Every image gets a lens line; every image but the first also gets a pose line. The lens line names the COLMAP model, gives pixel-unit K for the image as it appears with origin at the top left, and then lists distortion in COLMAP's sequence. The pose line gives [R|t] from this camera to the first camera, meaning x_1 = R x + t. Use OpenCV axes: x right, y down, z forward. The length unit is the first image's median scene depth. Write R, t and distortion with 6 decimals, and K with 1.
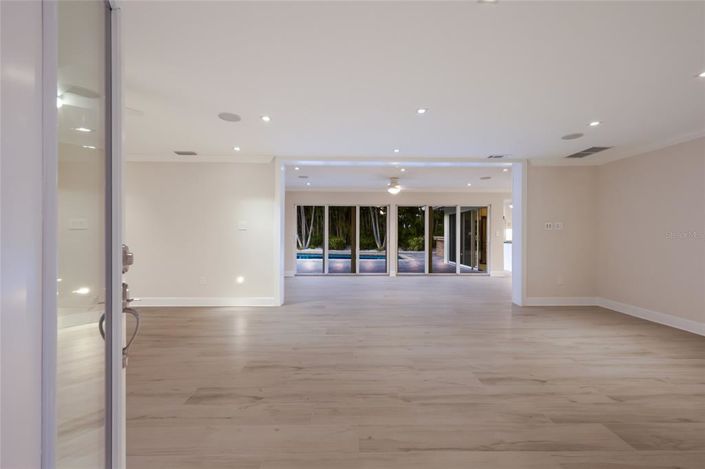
lens RADIAL K [[305.5, 0, 355.4], [0, 305.5, 232.6], [0, 0, 1]] dist [0.000040, -0.000036]
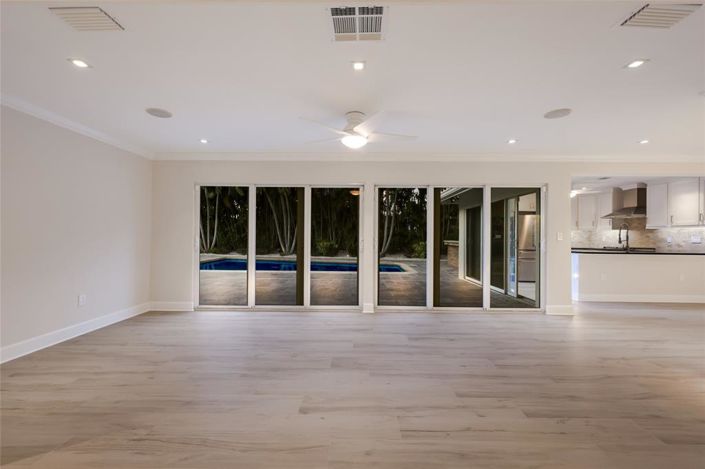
lens RADIAL K [[305.5, 0, 349.0], [0, 305.5, 238.1], [0, 0, 1]] dist [0.000040, -0.000036]
pose [[0.998562, 0.003385, -0.053506, 0.110307], [-0.003032, 0.999973, 0.006688, 0.004296], [0.053527, -0.006516, 0.998545, 0.416341]]
